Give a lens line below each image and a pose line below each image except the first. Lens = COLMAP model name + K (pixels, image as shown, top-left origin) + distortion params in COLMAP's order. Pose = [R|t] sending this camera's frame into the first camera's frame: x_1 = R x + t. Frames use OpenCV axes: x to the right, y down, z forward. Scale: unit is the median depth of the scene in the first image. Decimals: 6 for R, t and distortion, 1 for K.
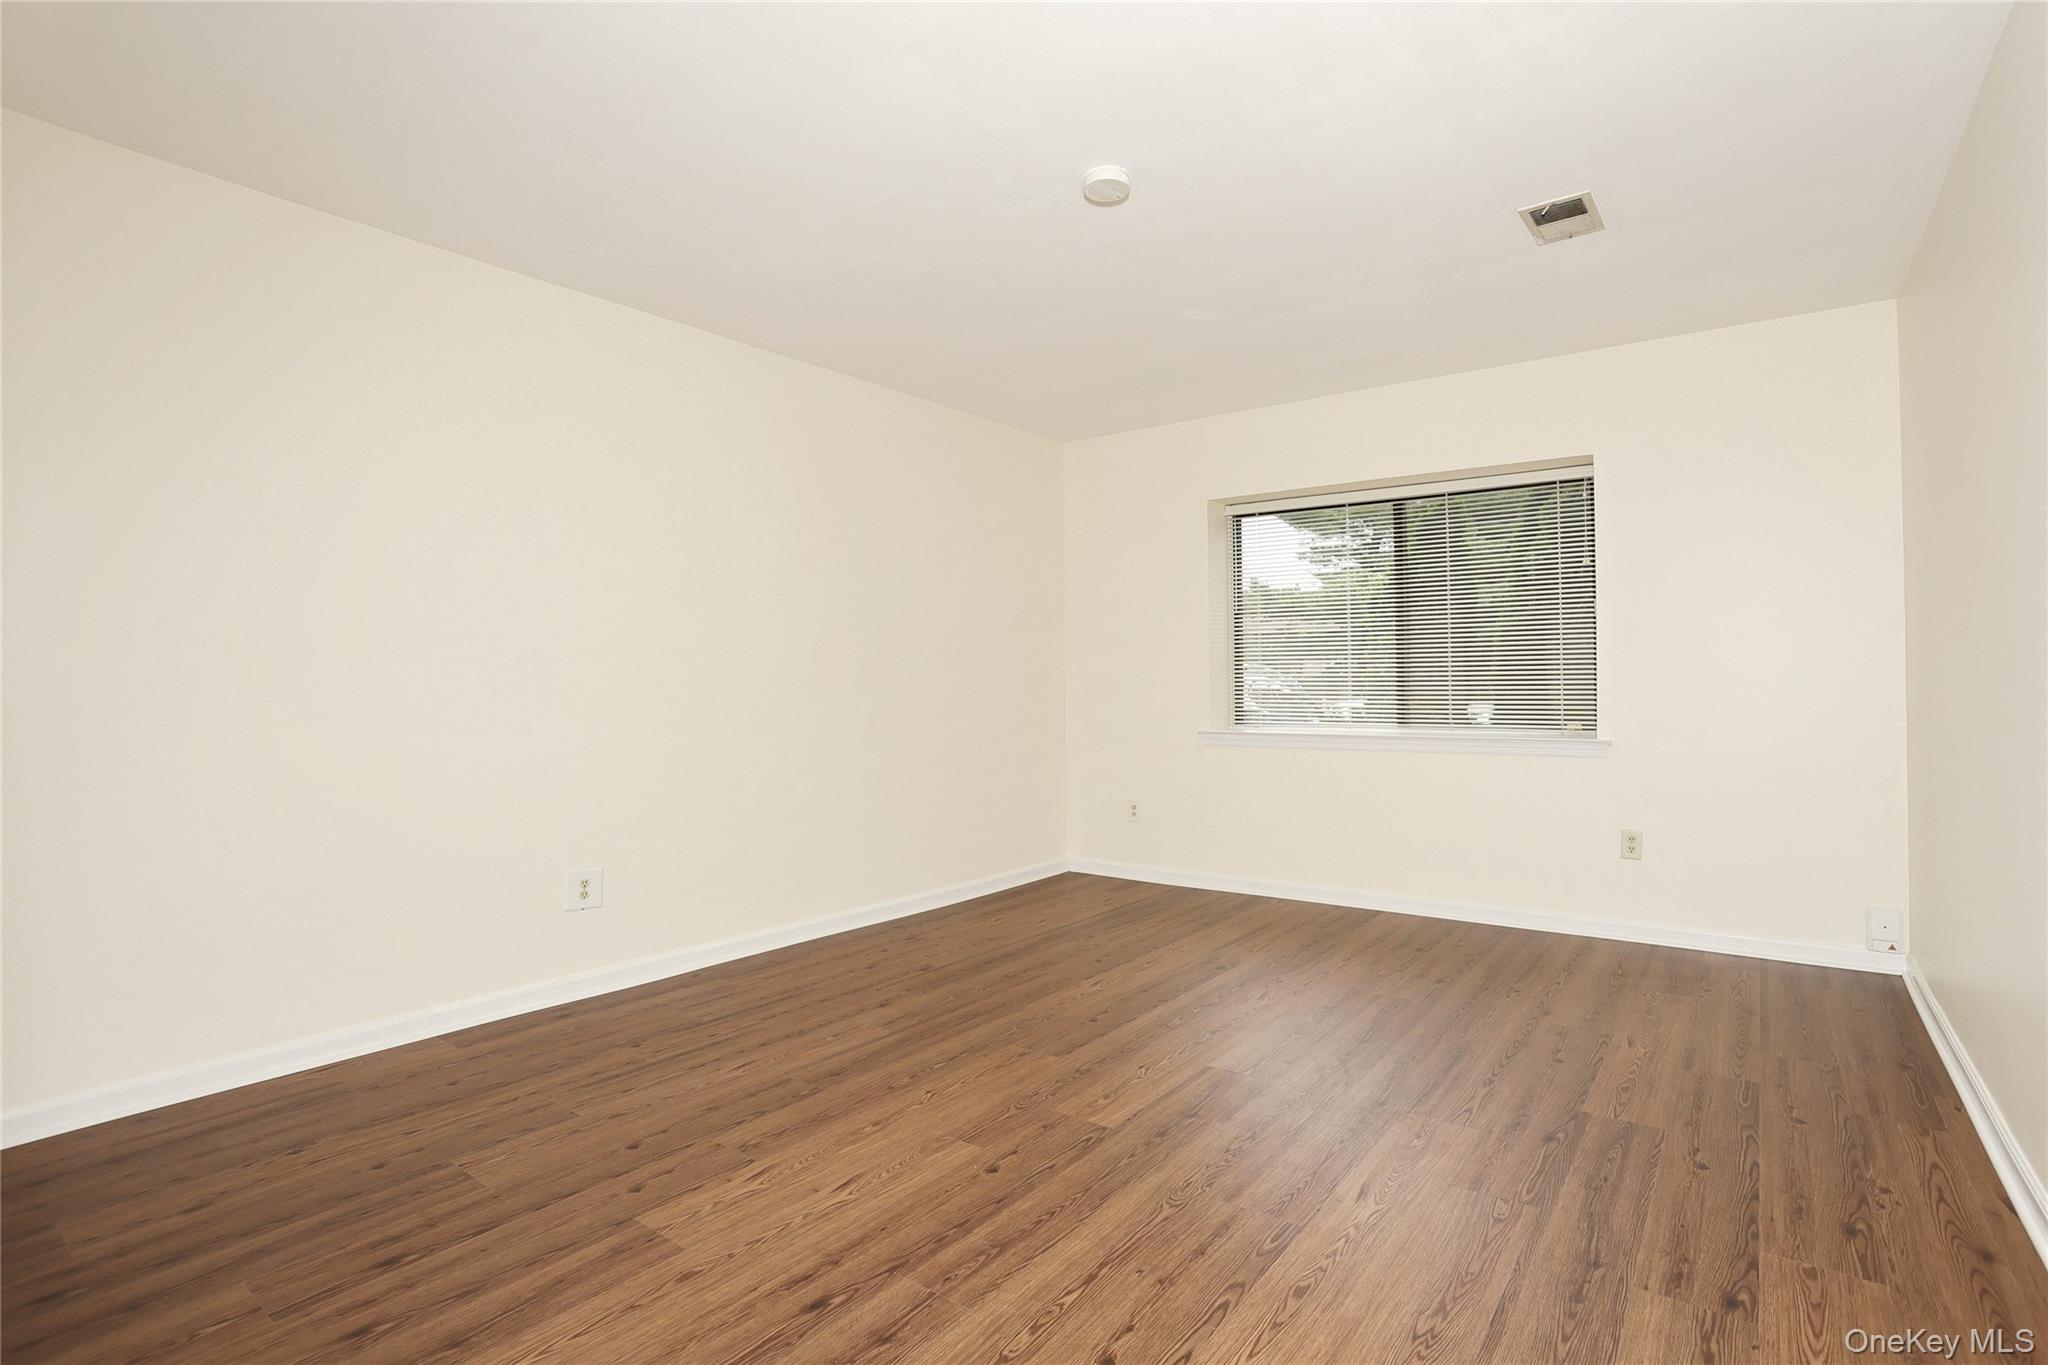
lens RADIAL K [[991.6, 0, 1009.6], [0, 991.6, 667.6], [0, 0, 1]] dist [-0.068654, 0.020907]
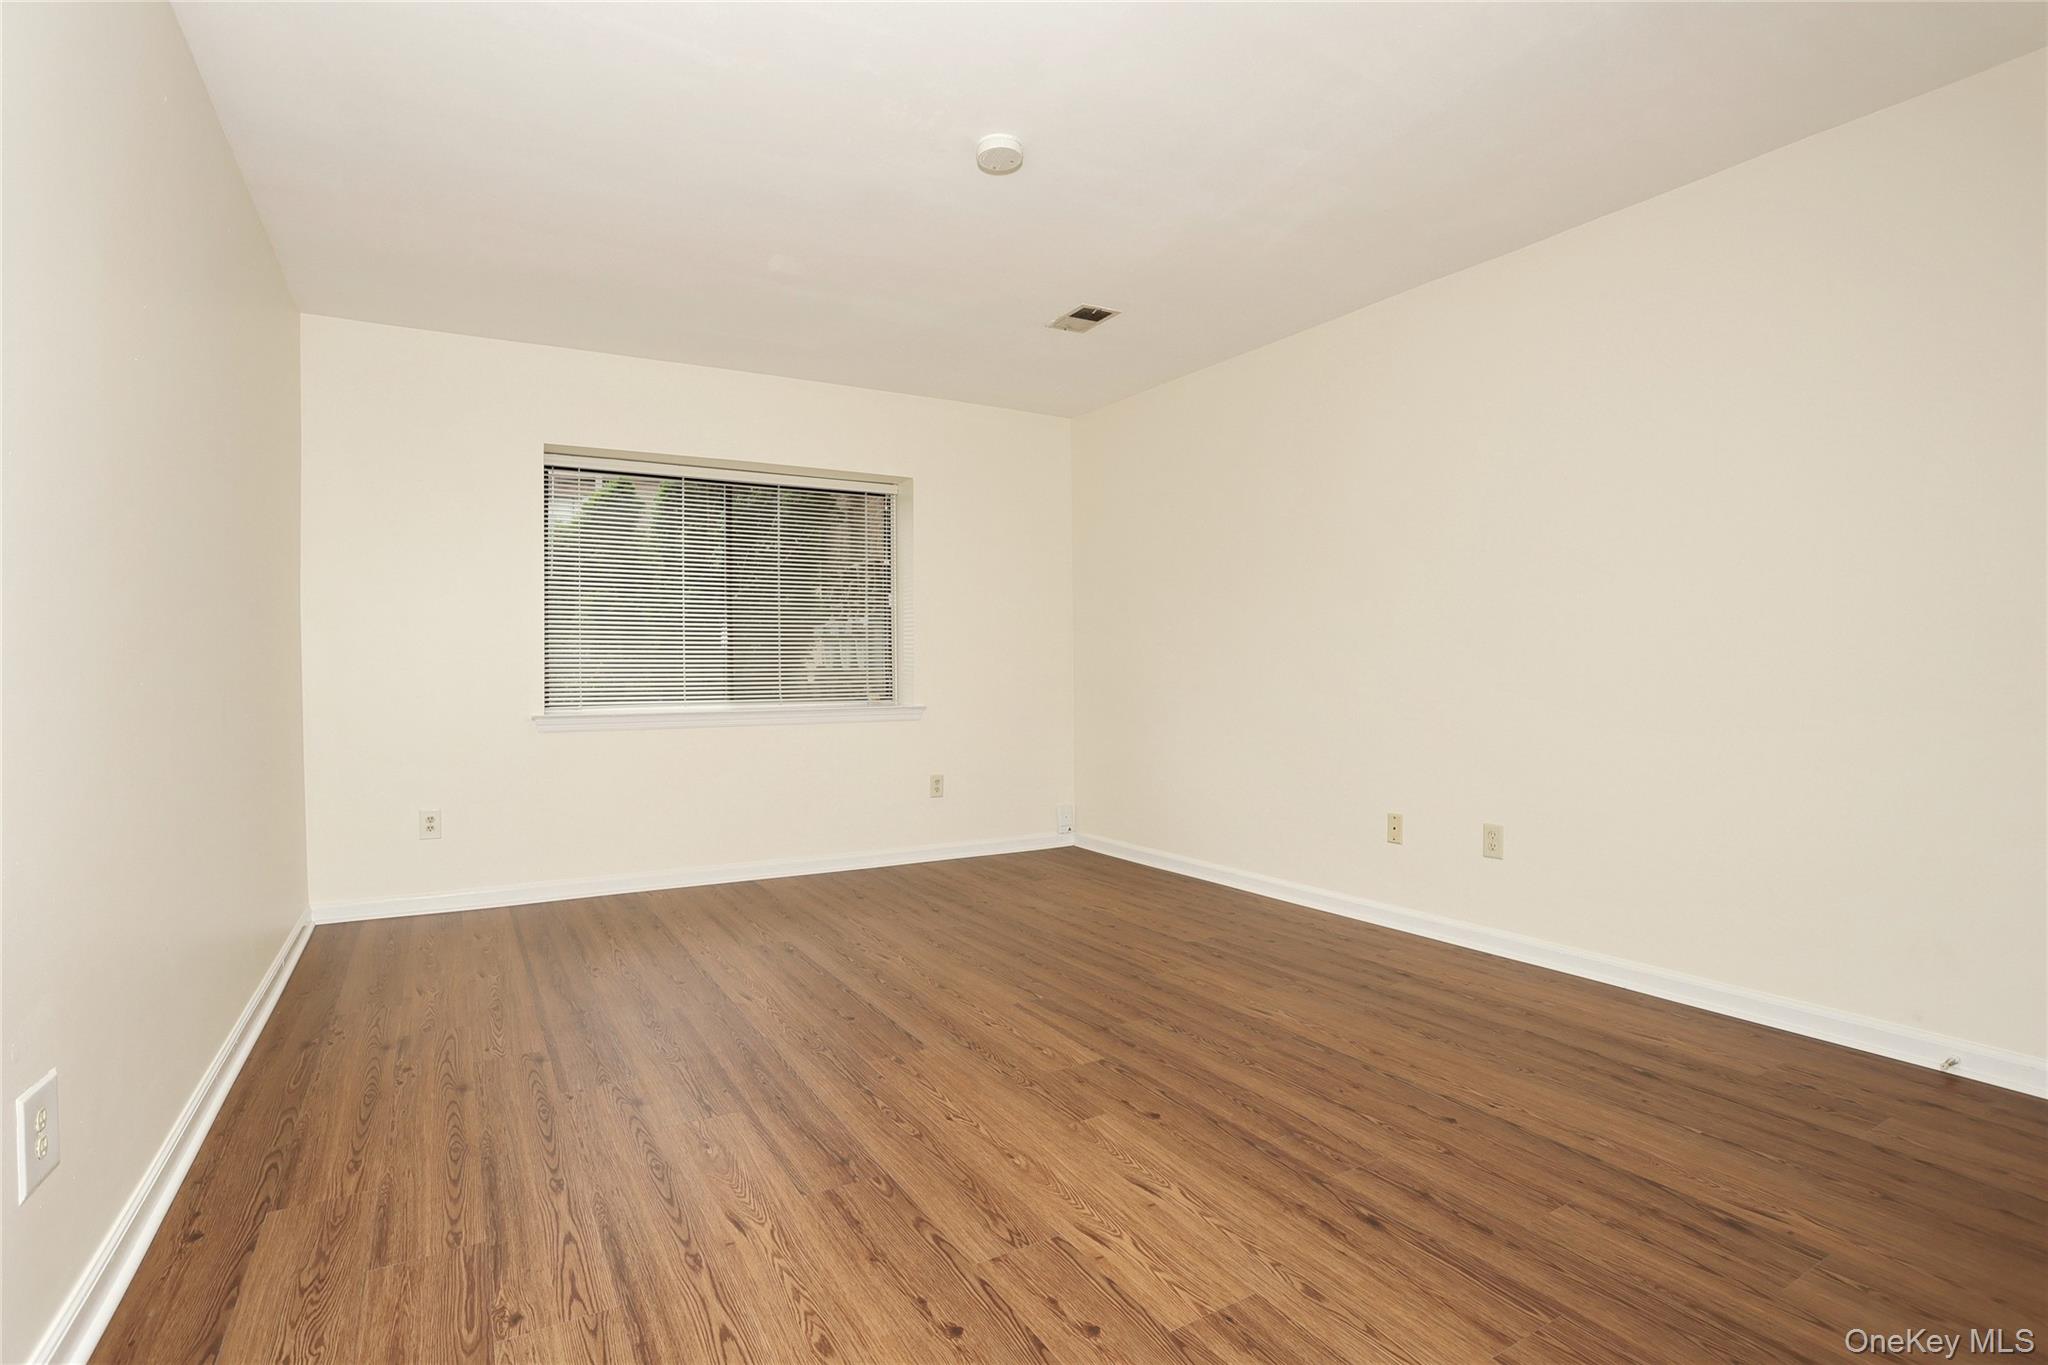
lens RADIAL K [[991.6, 0, 1017.5], [0, 991.6, 676.0], [0, 0, 1]] dist [-0.068654, 0.020907]
pose [[0.370973, -0.002606, 0.928640, -0.926336], [-0.012577, 0.999890, 0.007831, 0.039382], [-0.928559, -0.014584, 0.370899, 0.680343]]
